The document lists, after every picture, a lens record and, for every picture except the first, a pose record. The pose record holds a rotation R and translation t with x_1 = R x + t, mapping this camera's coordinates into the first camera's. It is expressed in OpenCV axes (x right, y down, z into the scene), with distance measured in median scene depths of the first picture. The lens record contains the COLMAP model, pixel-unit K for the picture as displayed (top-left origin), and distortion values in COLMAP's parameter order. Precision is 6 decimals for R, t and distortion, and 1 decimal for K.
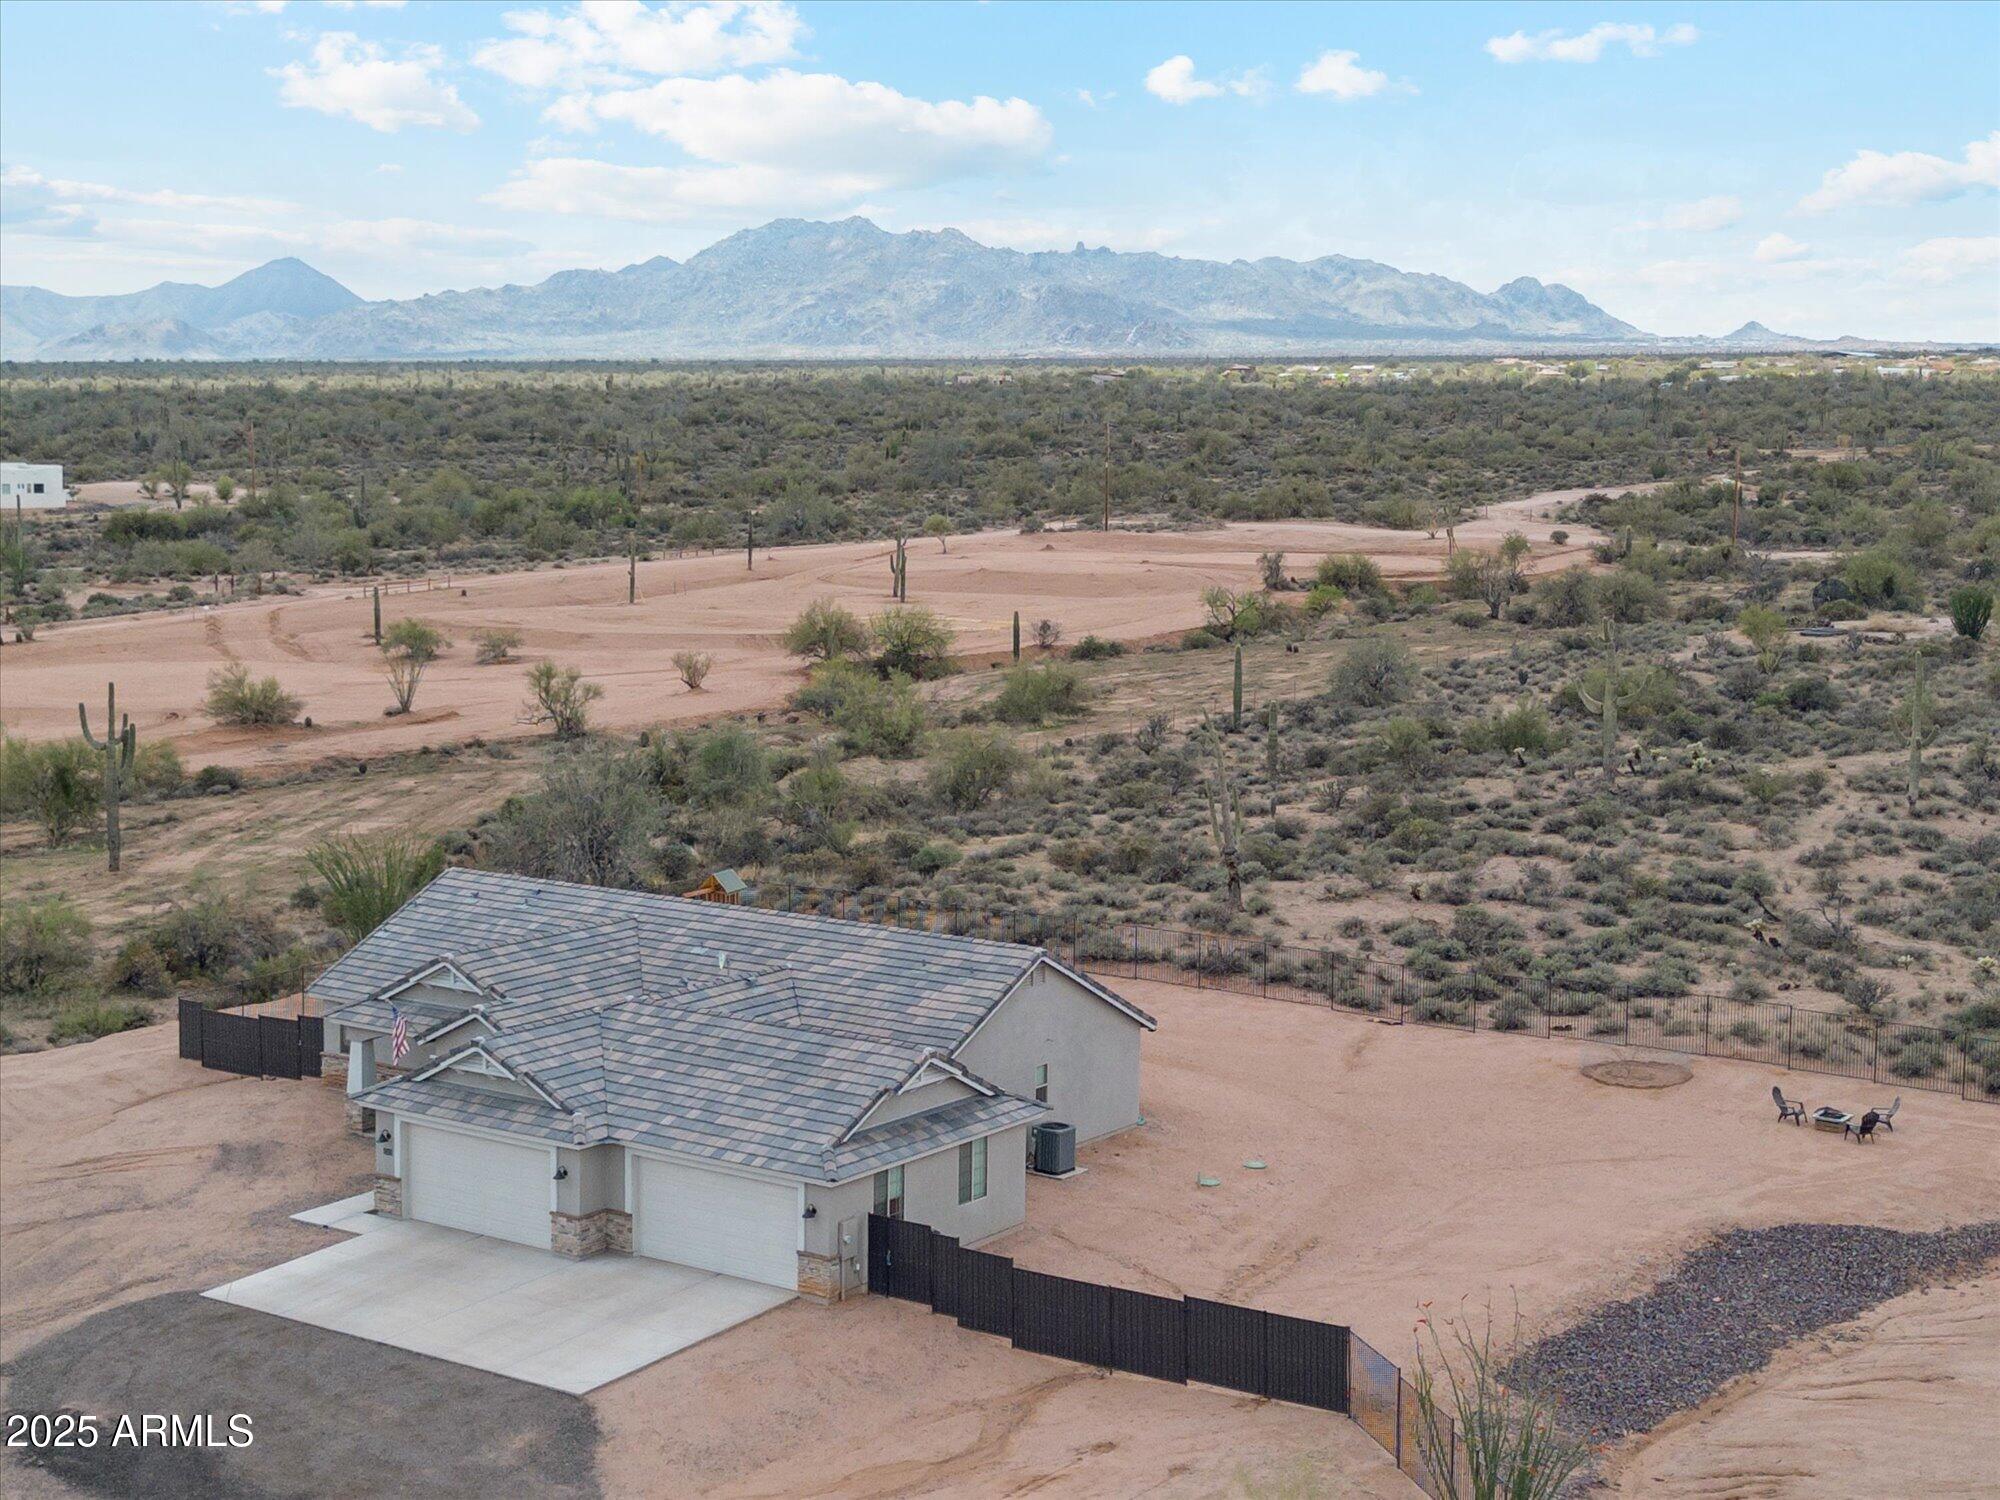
lens RADIAL K [[3037.7, 0, 1000.0], [0, 3037.7, 750.0], [0, 0, 1]] dist [0.250380, -0.926838]
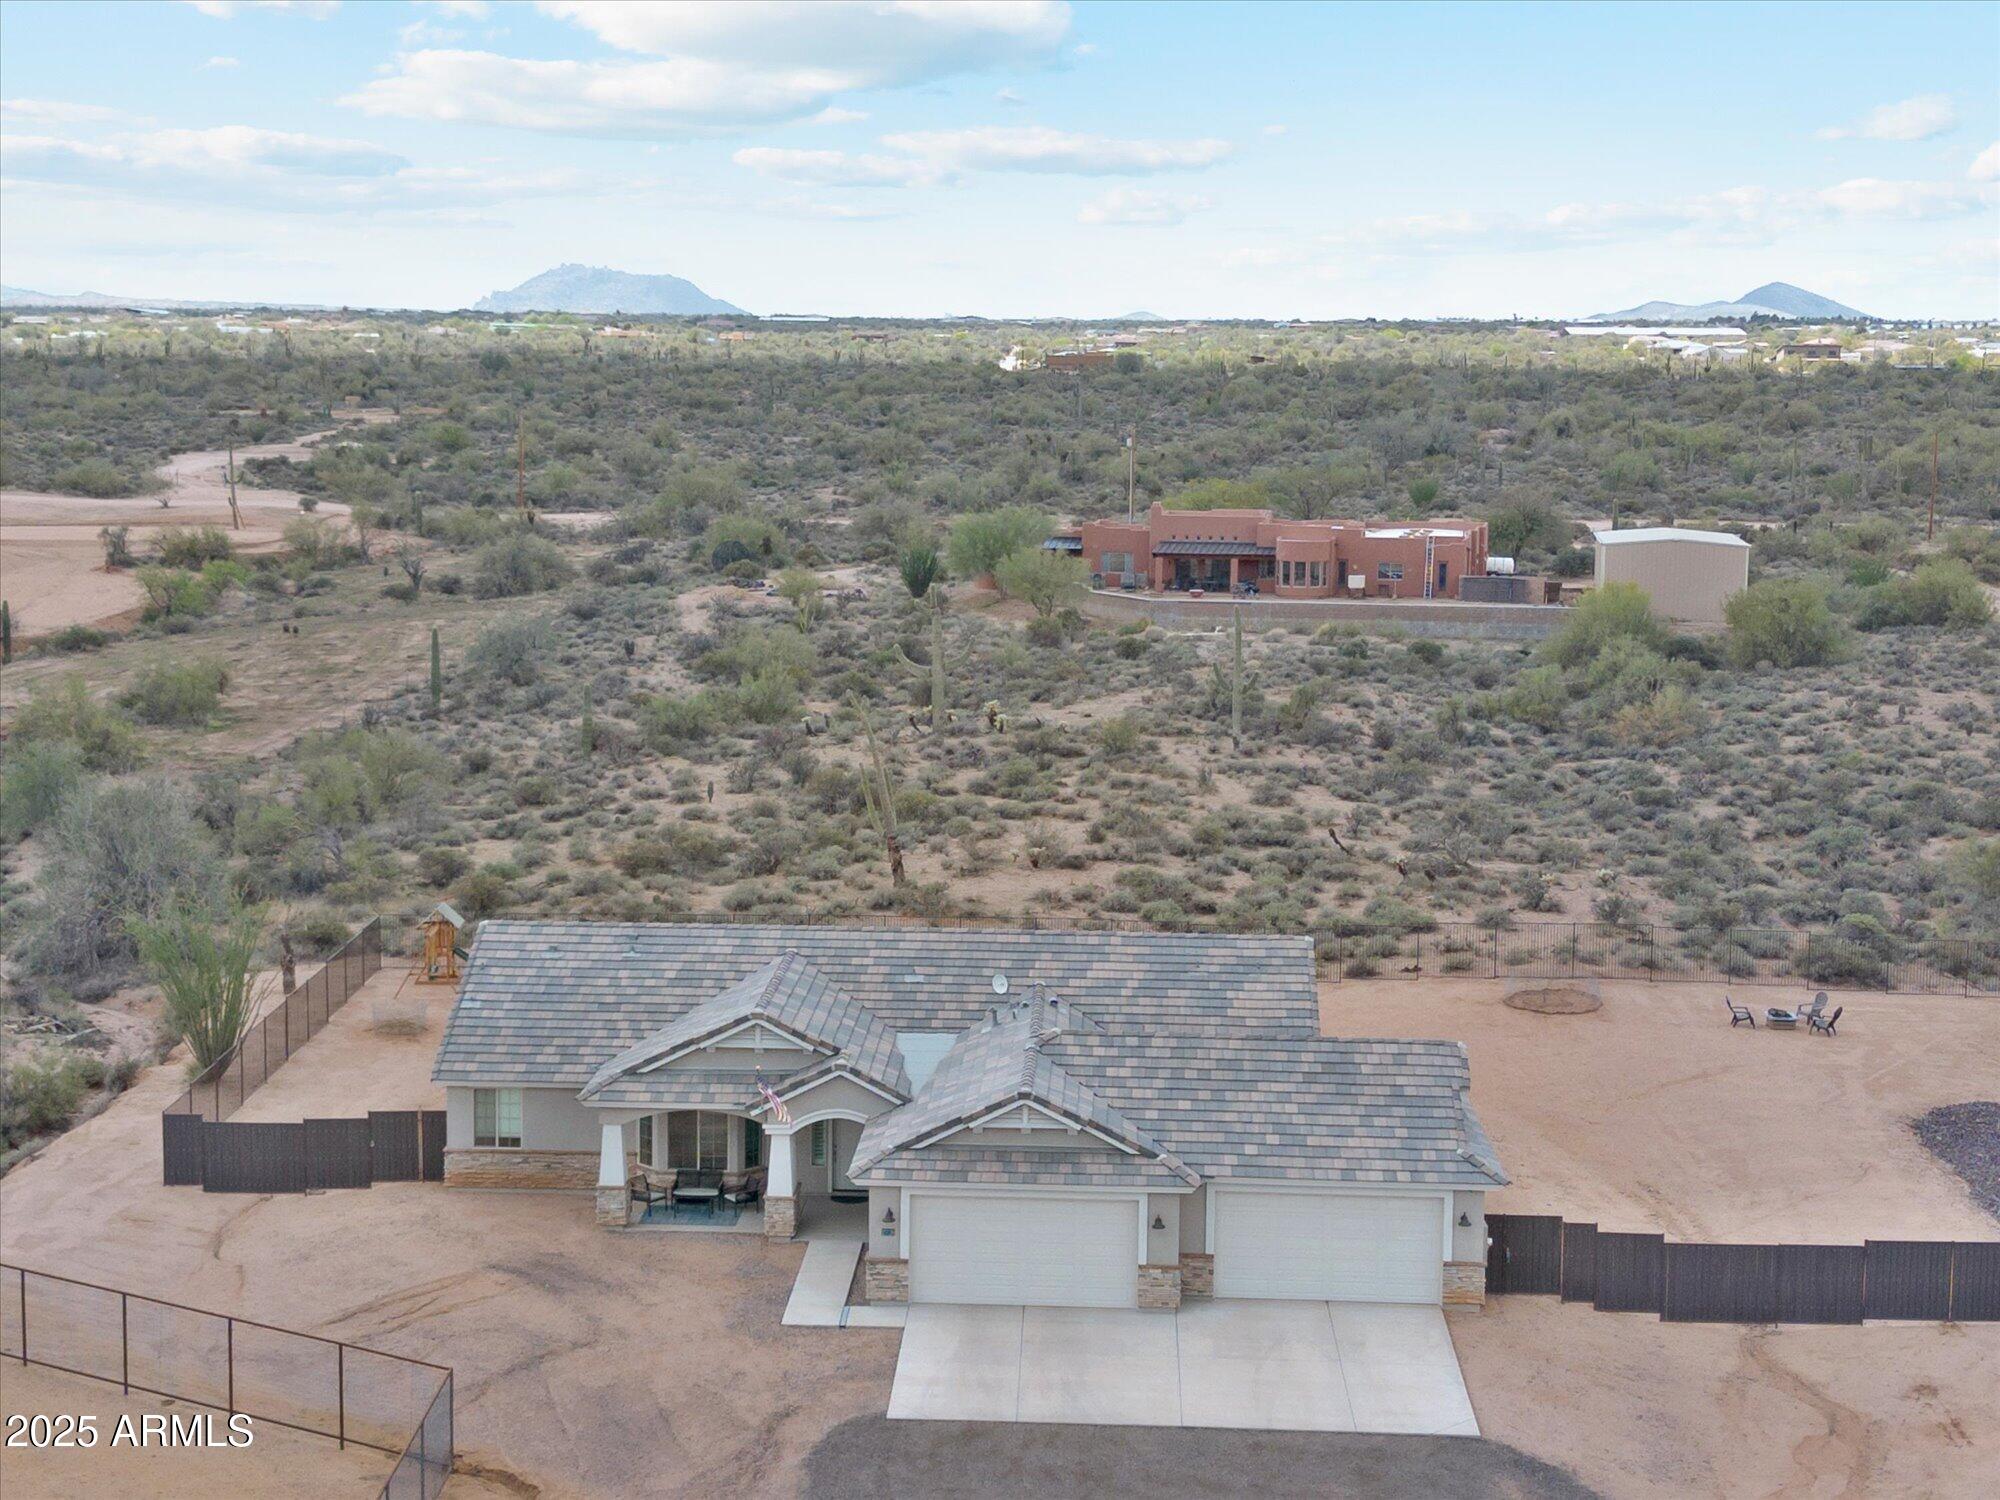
lens RADIAL K [[3037.7, 0, 1000.0], [0, 3037.7, 750.0], [0, 0, 1]] dist [0.250380, -0.926838]
pose [[0.837627, -0.068418, 0.541941, -0.366655], [0.060855, 0.997637, 0.031890, -0.020101], [-0.542843, 0.006267, 0.839811, 0.133946]]
